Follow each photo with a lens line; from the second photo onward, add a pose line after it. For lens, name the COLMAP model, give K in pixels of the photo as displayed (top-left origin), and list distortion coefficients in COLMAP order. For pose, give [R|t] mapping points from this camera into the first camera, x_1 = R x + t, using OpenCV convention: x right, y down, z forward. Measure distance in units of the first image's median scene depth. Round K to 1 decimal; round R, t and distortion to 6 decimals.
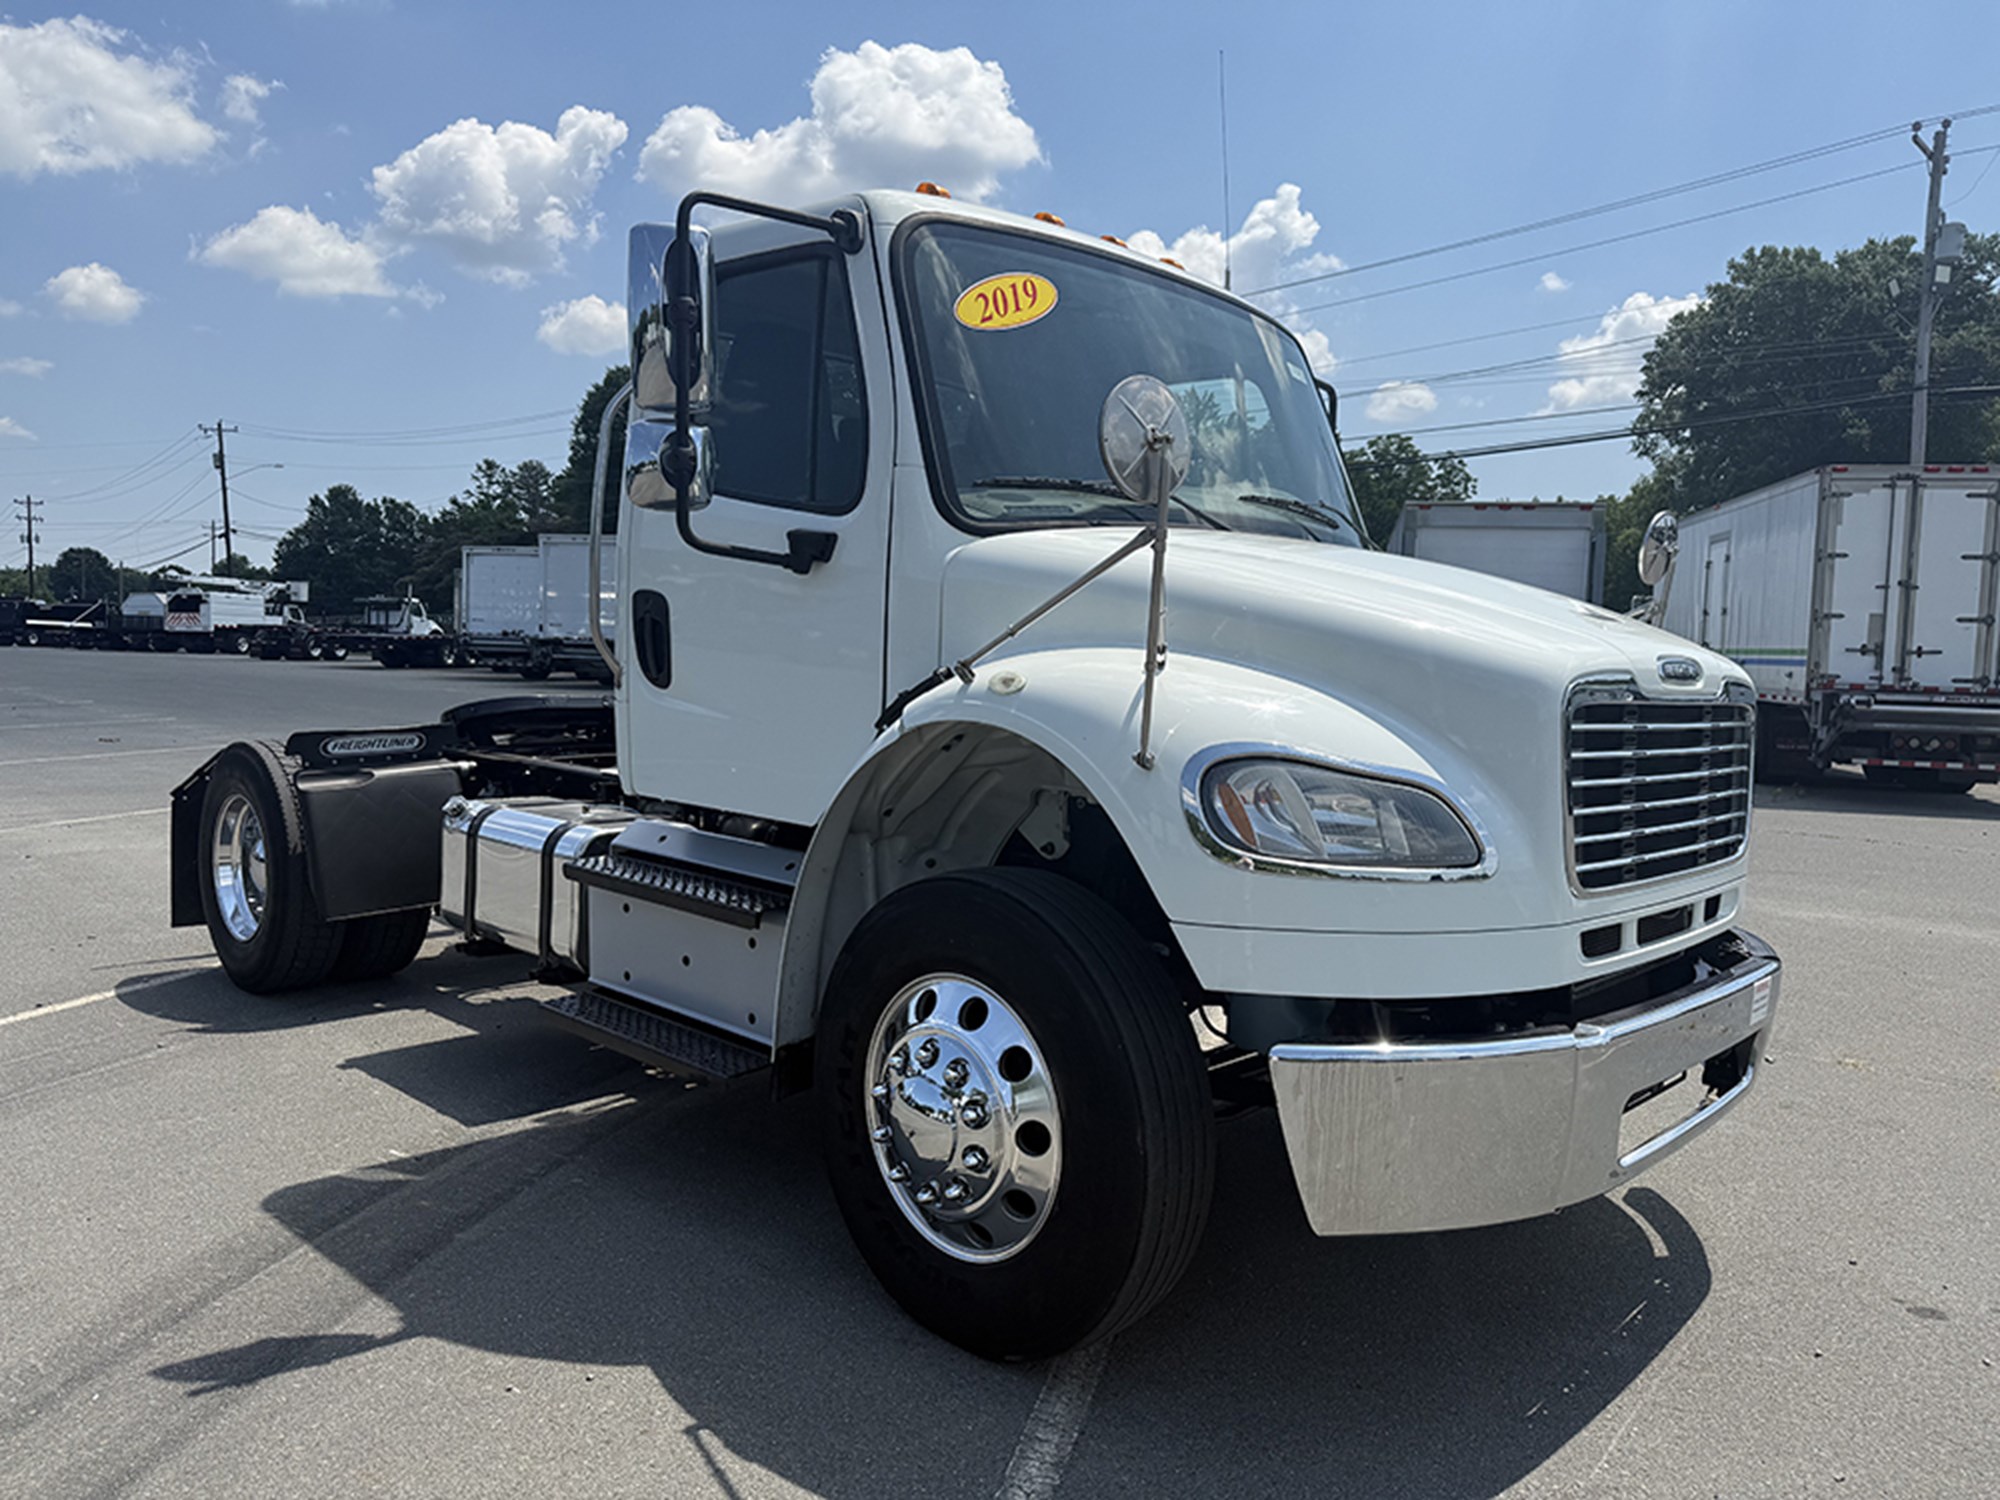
lens RADIAL K [[1451.8, 0, 1000.6], [0, 1451.8, 750.8], [0, 0, 1]] dist [0.000344, -0.024976]
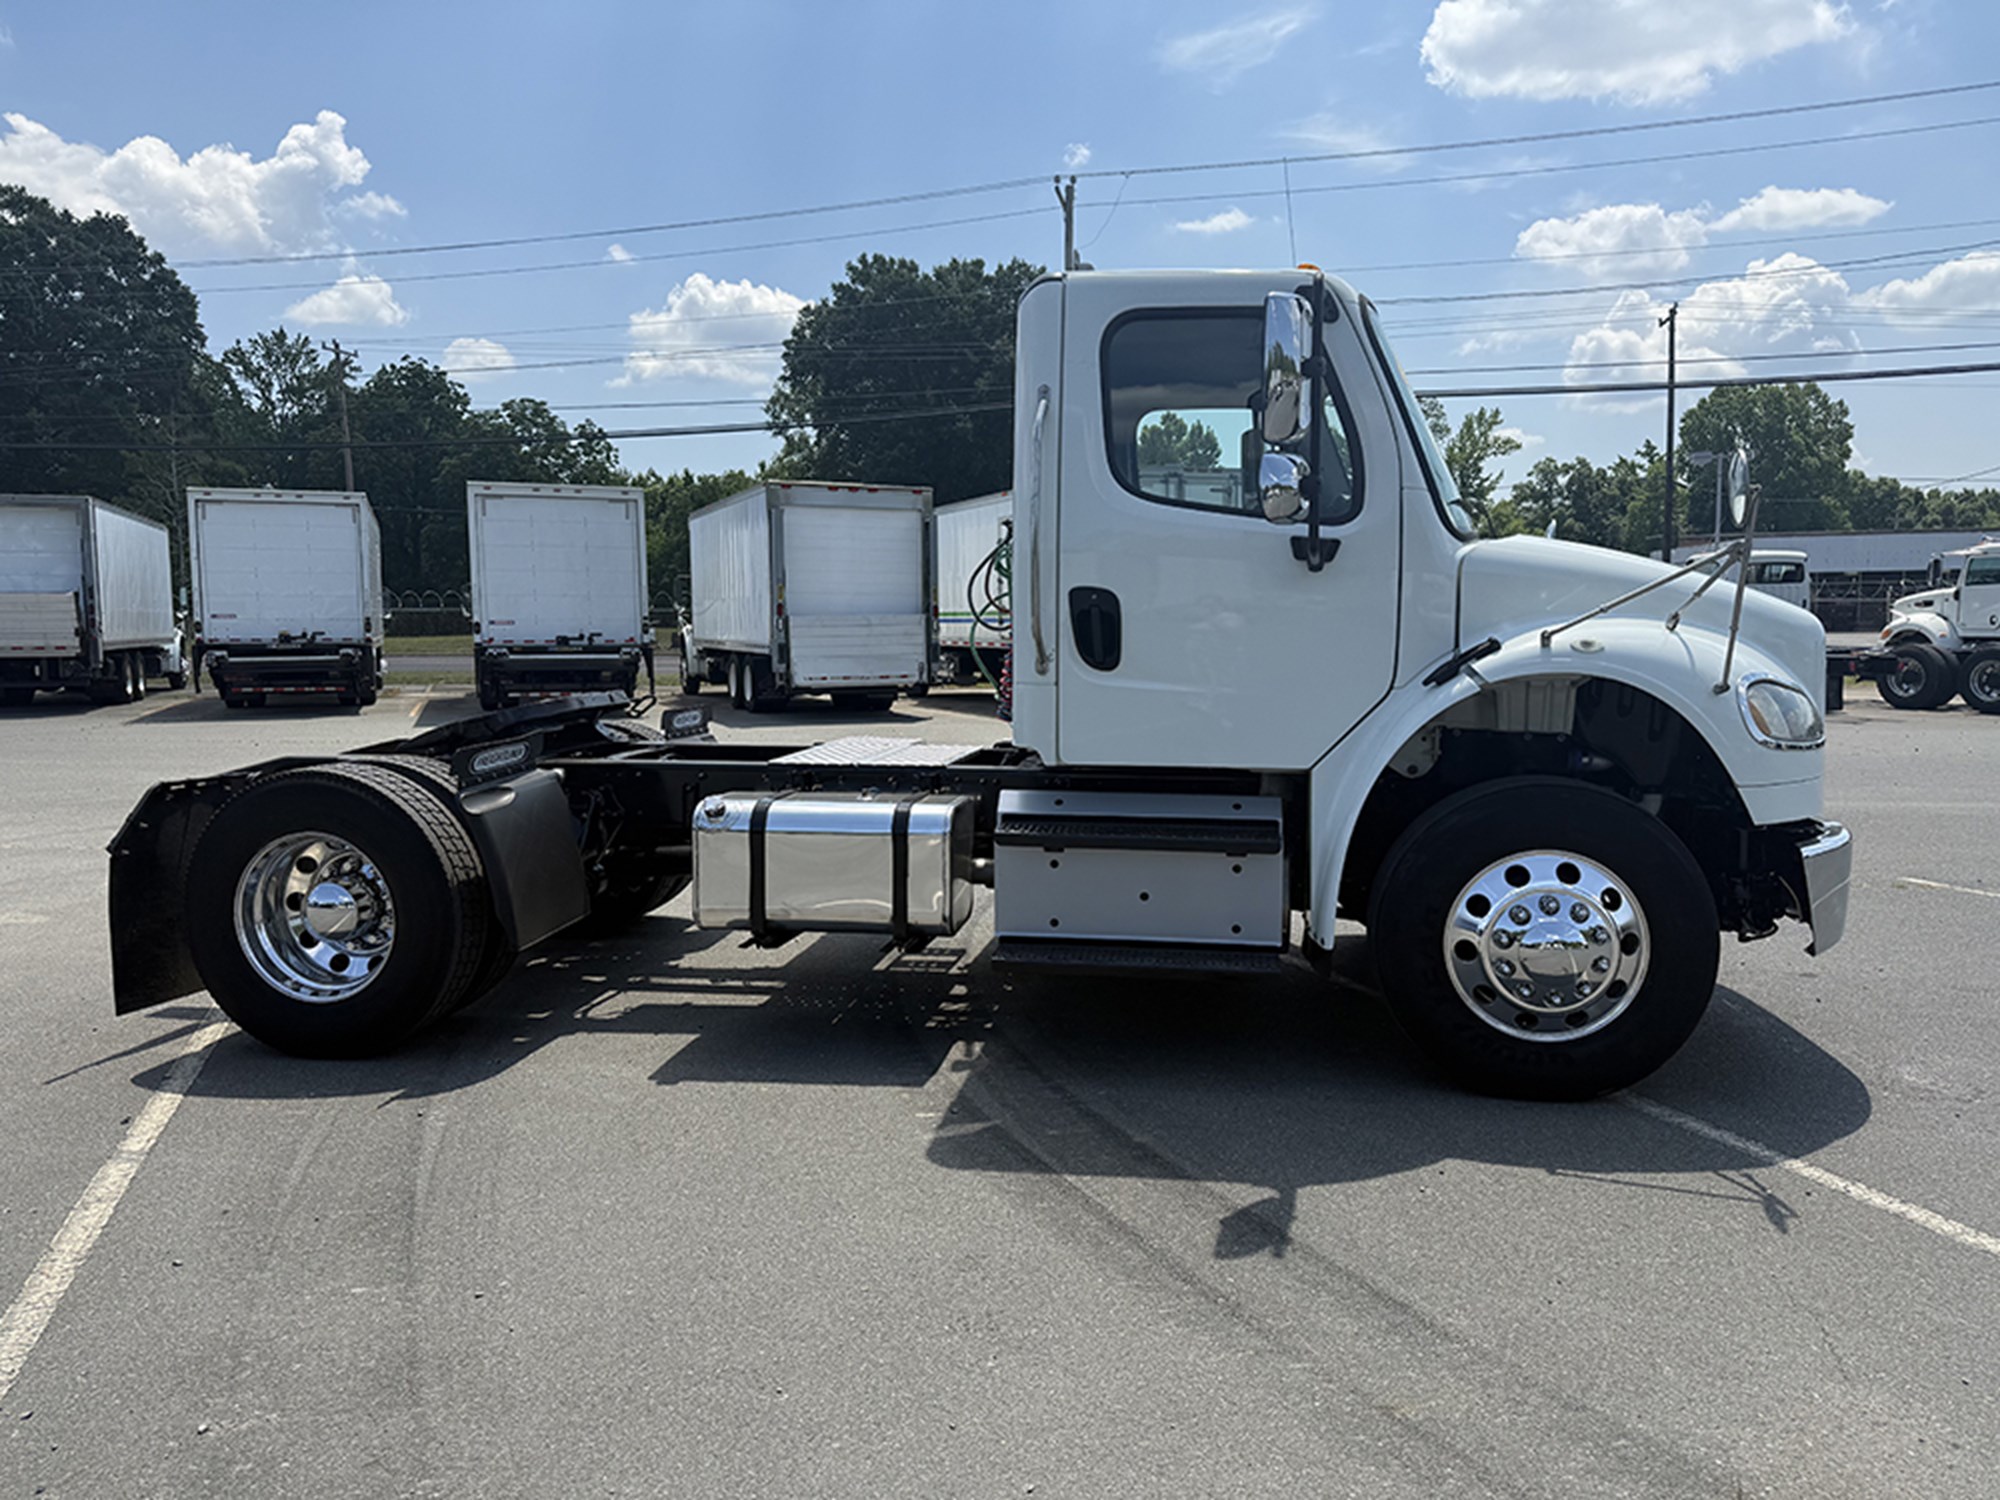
lens RADIAL K [[1444.6, 0, 1002.3], [0, 1444.6, 751.9], [0, 0, 1]] dist [0.048950, -0.063579]
pose [[0.810604, -0.083928, 0.579549, -0.278666], [0.069430, 0.996470, 0.047195, -0.011355], [-0.581464, 0.001982, 0.813570, 0.024502]]
